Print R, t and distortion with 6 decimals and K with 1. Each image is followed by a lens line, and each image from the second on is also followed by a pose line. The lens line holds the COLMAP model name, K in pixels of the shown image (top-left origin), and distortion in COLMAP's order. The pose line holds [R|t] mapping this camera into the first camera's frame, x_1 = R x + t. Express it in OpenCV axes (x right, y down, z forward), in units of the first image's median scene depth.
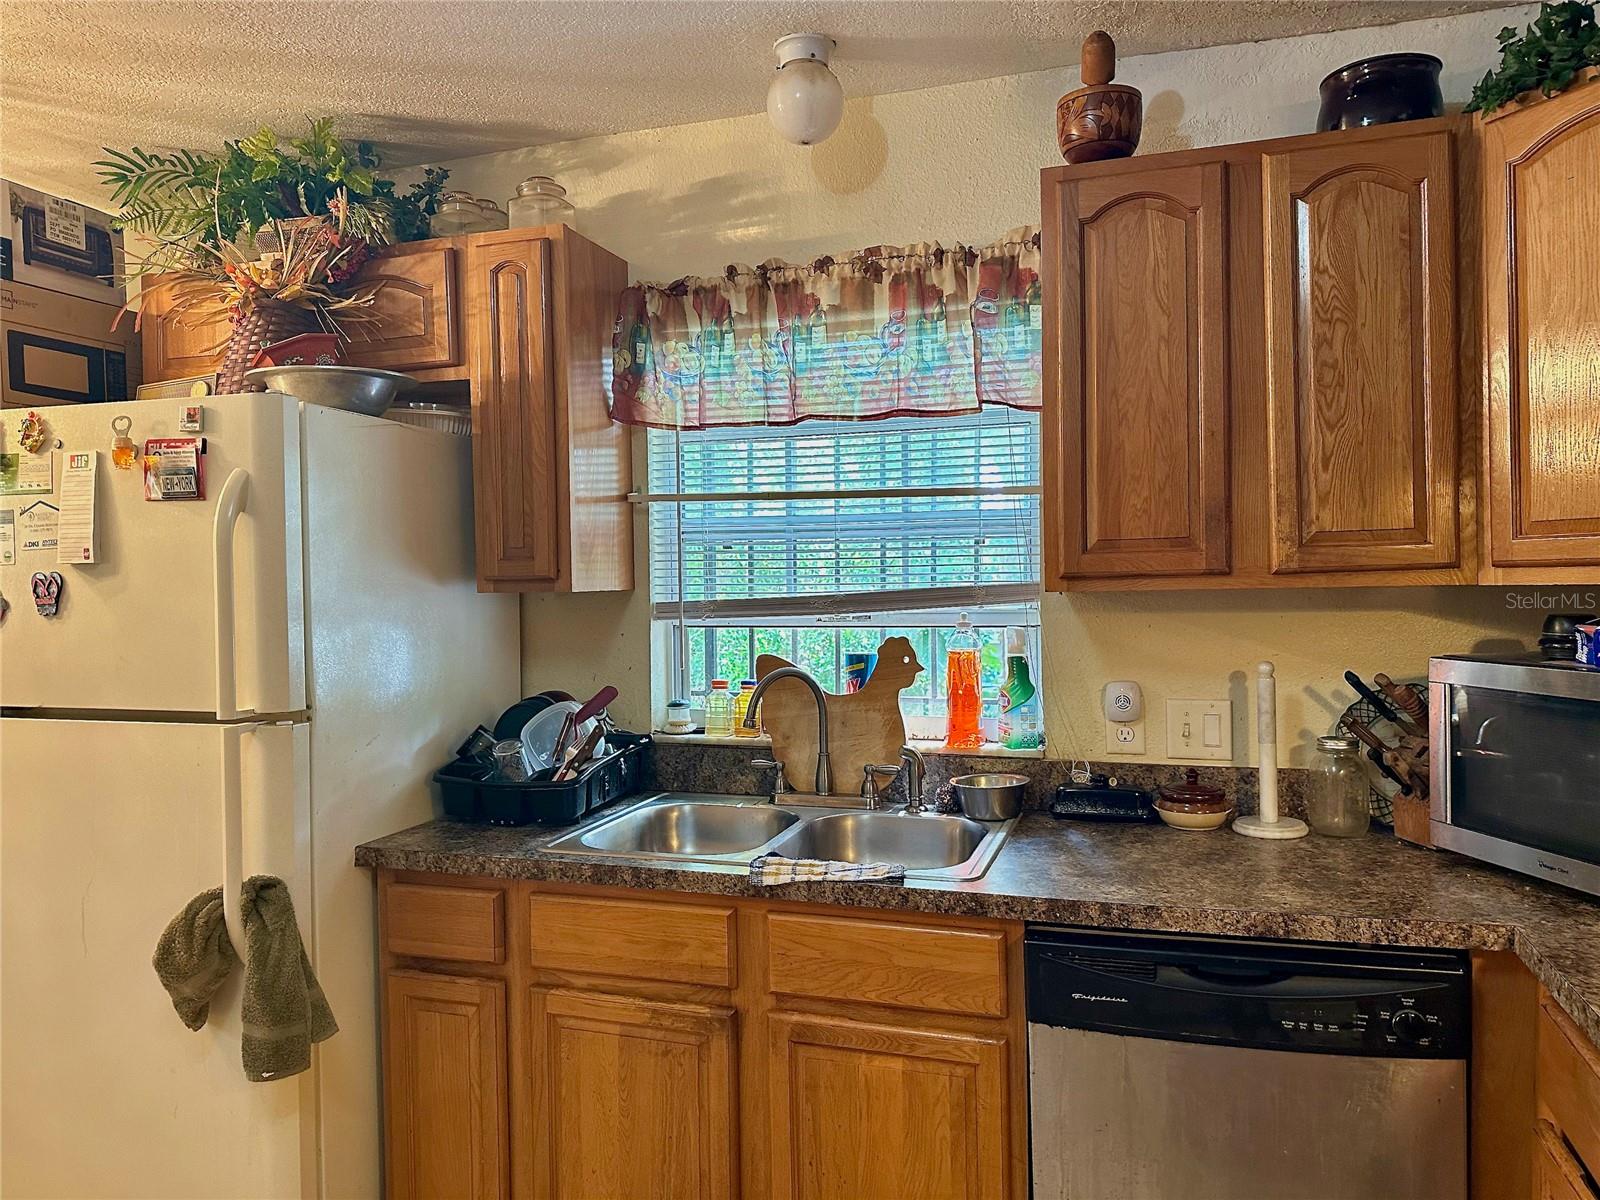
lens RADIAL K [[1119.8, 0, 801.2], [0, 1119.8, 599.4], [0, 0, 1]] dist [0.048112, -0.042025]
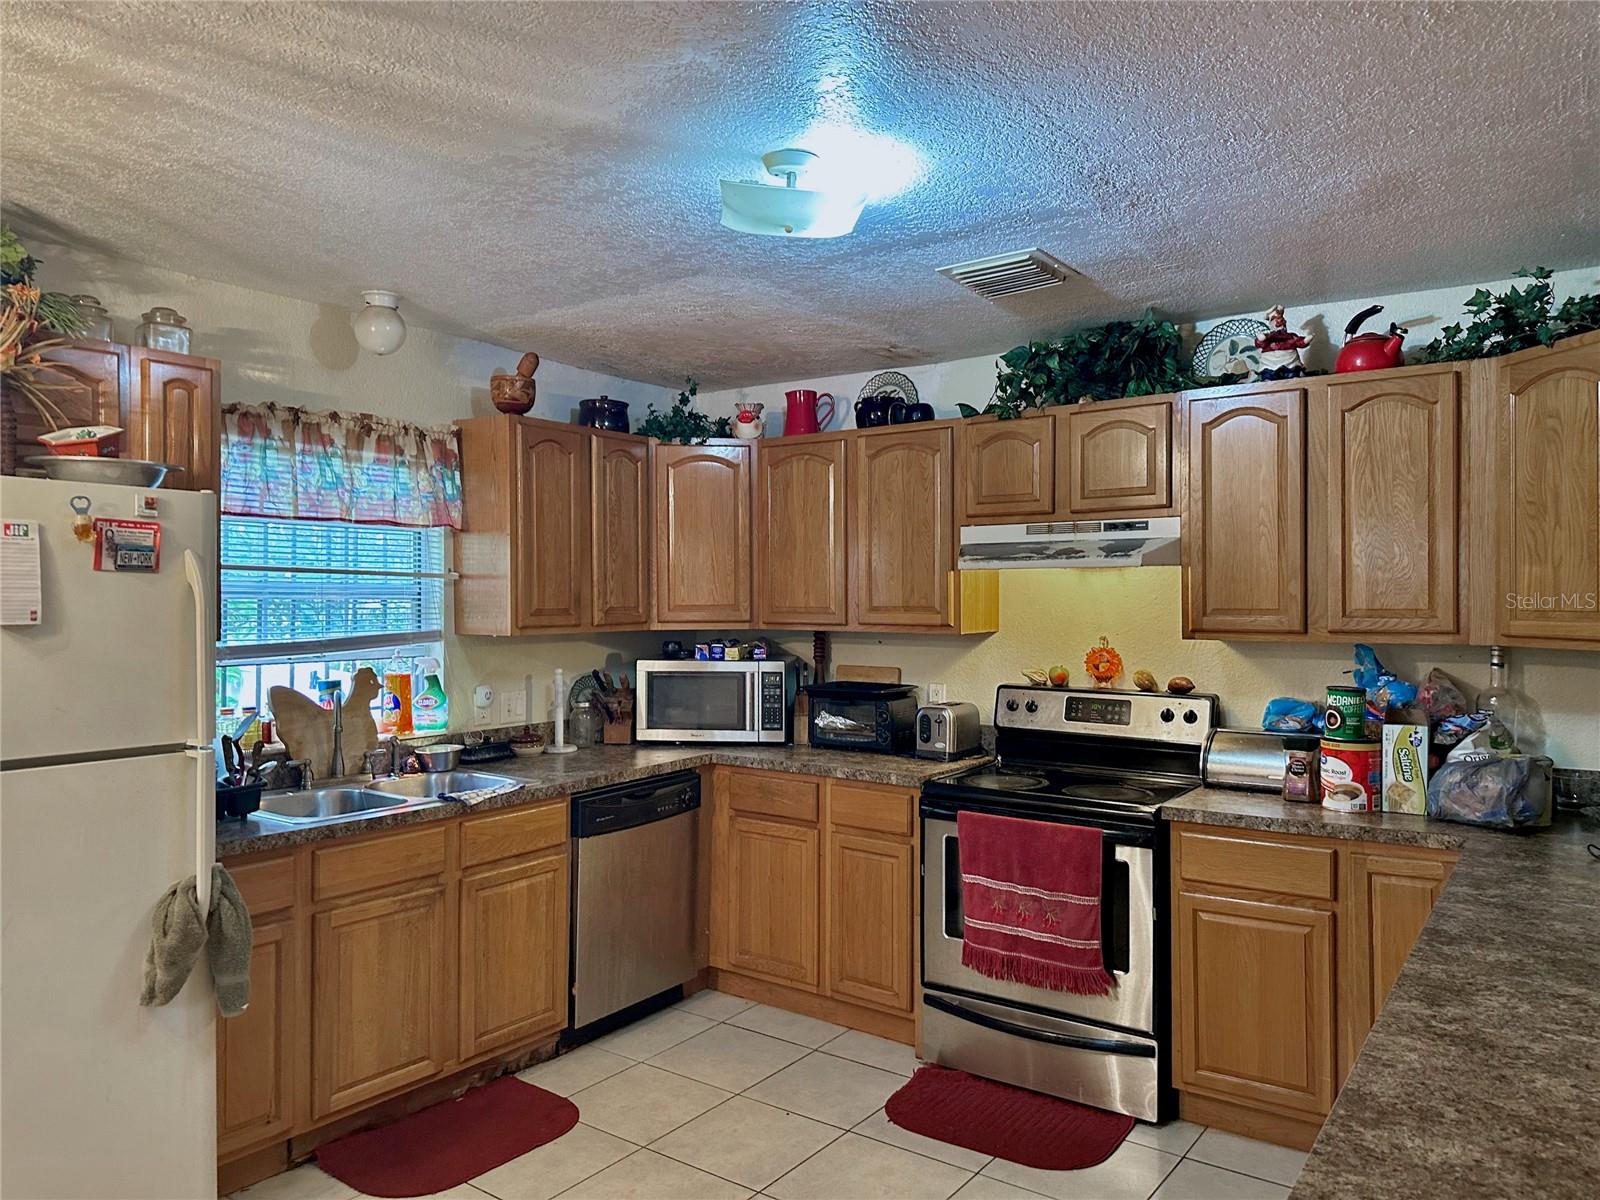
lens RADIAL K [[1119.8, 0, 802.2], [0, 1119.8, 599.7], [0, 0, 1]] dist [0.048112, -0.042025]
pose [[0.306619, 0.014037, 0.951729, -1.280475], [0.012909, 0.999738, -0.018904, -0.022632], [-0.951745, 0.018082, 0.306357, -0.039352]]
